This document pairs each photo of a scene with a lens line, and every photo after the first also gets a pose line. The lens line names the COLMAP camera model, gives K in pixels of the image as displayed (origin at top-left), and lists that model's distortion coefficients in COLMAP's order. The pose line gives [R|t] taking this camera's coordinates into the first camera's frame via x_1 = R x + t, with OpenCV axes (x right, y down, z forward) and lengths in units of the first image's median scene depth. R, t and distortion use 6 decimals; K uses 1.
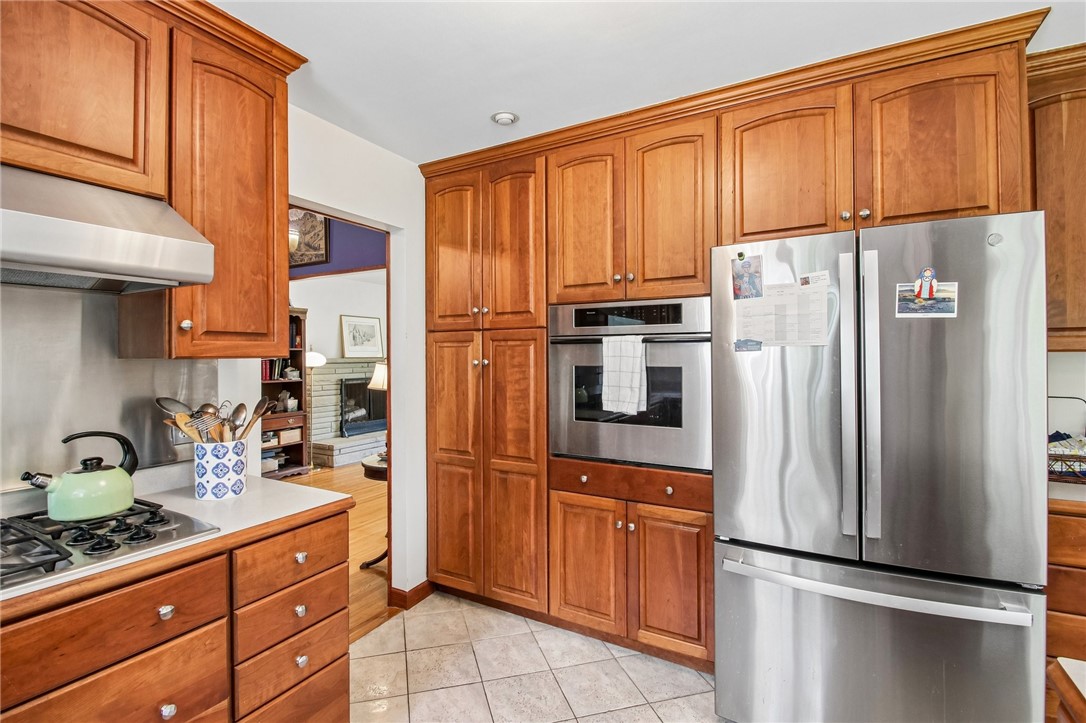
lens RADIAL K [[501.6, 0, 523.7], [0, 501.6, 355.7], [0, 0, 1]] dist [0.000413, -0.009587]
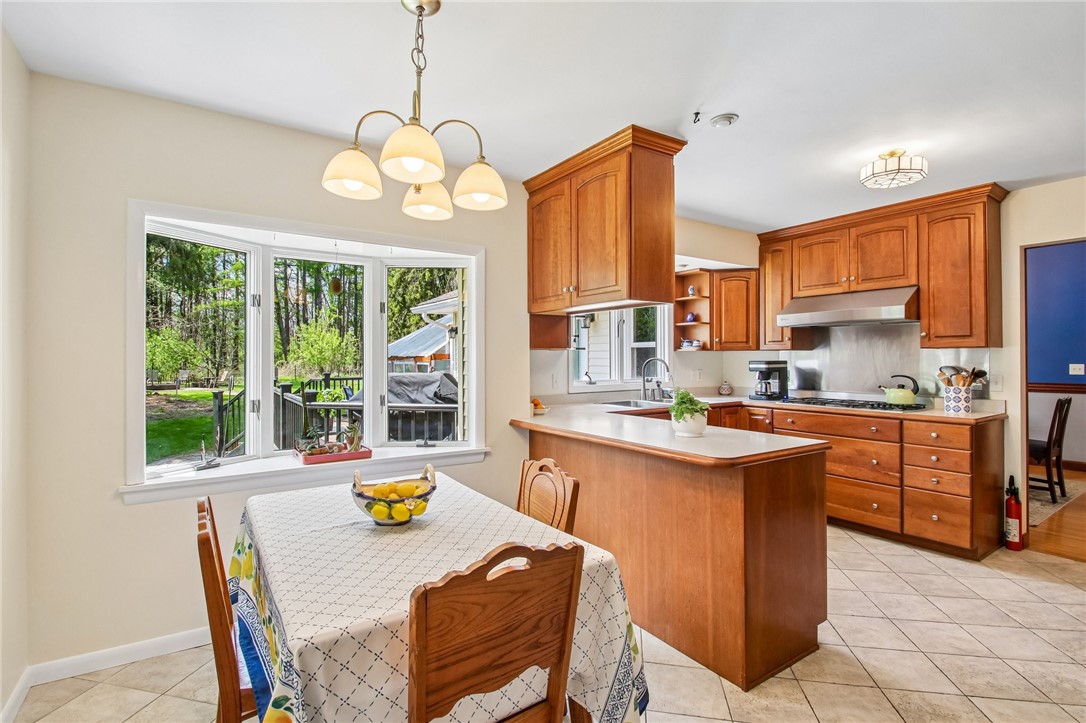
lens RADIAL K [[501.6, 0, 523.7], [0, 501.6, 355.7], [0, 0, 1]] dist [0.000413, -0.009587]
pose [[-0.442899, 0.002770, -0.896567, 1.005176], [0.007030, 0.999975, -0.000384, 0.012416], [0.896544, -0.006473, -0.442908, 0.139406]]
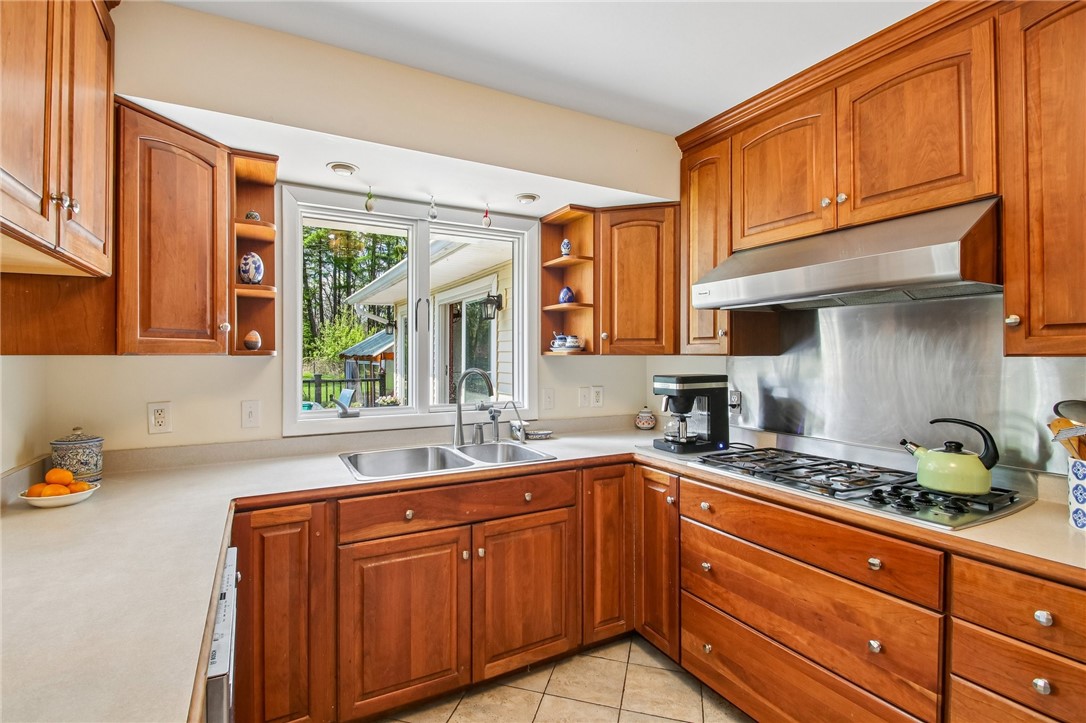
lens RADIAL K [[505.8, 0, 526.8], [0, 505.8, 354.5], [0, 0, 1]] dist [-0.000783, -0.009120]
pose [[-0.518837, 0.003934, -0.854864, 0.254871], [0.002794, 0.999992, 0.002907, -0.001136], [0.854869, -0.000881, -0.518844, 0.299494]]
